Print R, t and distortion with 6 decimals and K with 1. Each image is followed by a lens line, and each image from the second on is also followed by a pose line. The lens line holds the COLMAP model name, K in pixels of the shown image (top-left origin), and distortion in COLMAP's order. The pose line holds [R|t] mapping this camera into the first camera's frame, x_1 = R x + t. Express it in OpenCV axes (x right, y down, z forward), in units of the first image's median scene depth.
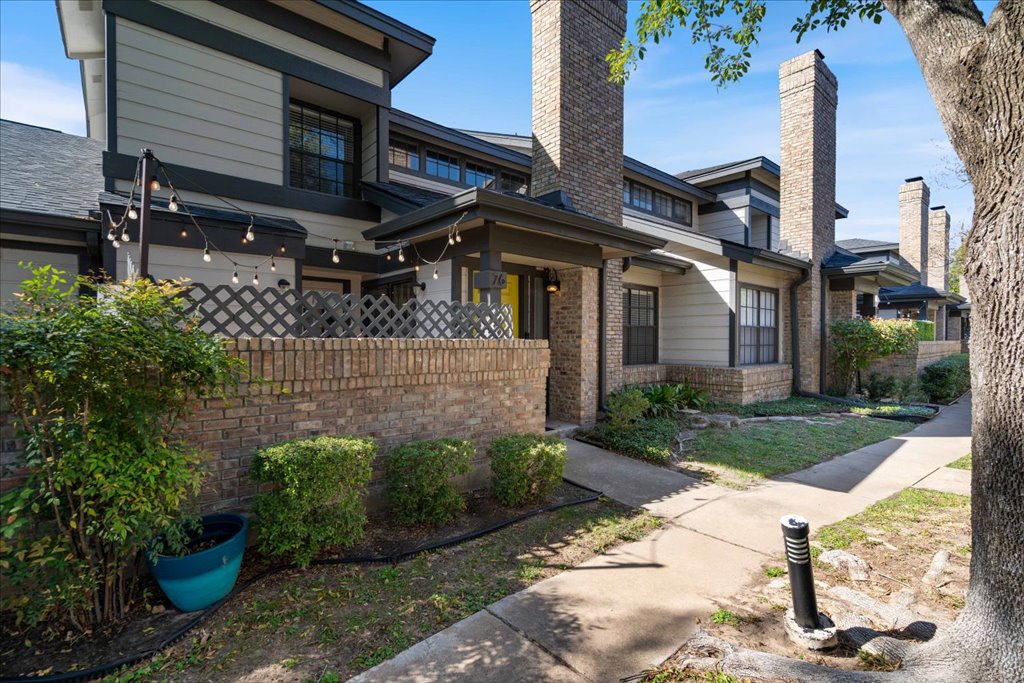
lens RADIAL K [[471.7, 0, 509.2], [0, 471.7, 342.5], [0, 0, 1]] dist [-0.003688, 0.000482]
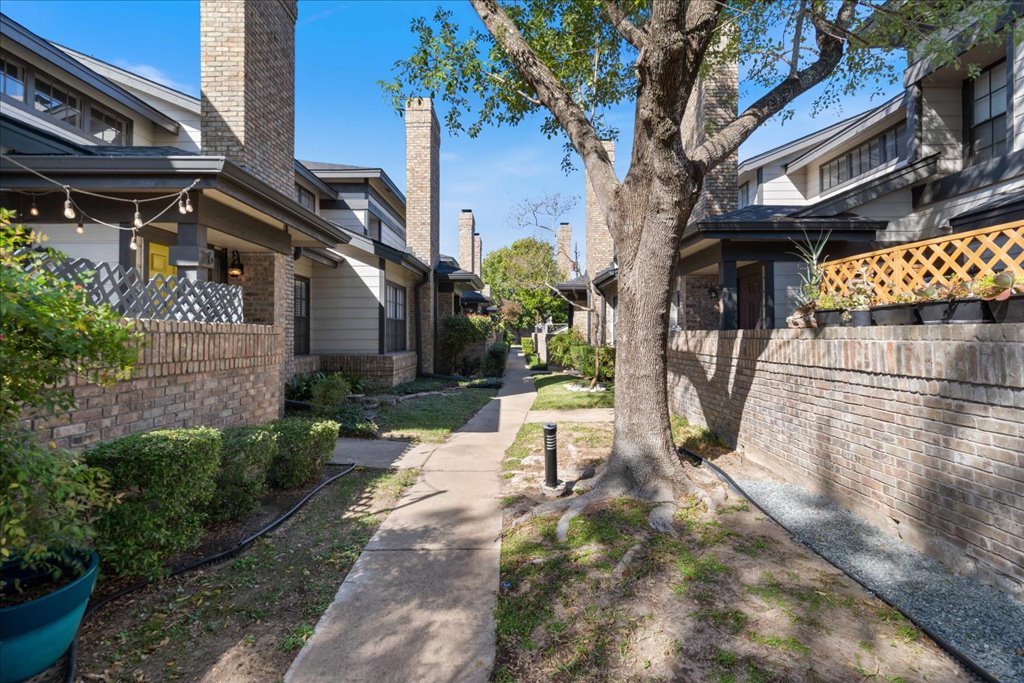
lens RADIAL K [[505.3, 0, 512.8], [0, 505.3, 333.3], [0, 0, 1]] dist [0.012880, -0.000987]
pose [[0.653602, -0.003813, 0.756829, -0.405747], [0.013172, 0.999893, -0.006337, 0.023228], [-0.756724, 0.014111, 0.653583, -0.056598]]
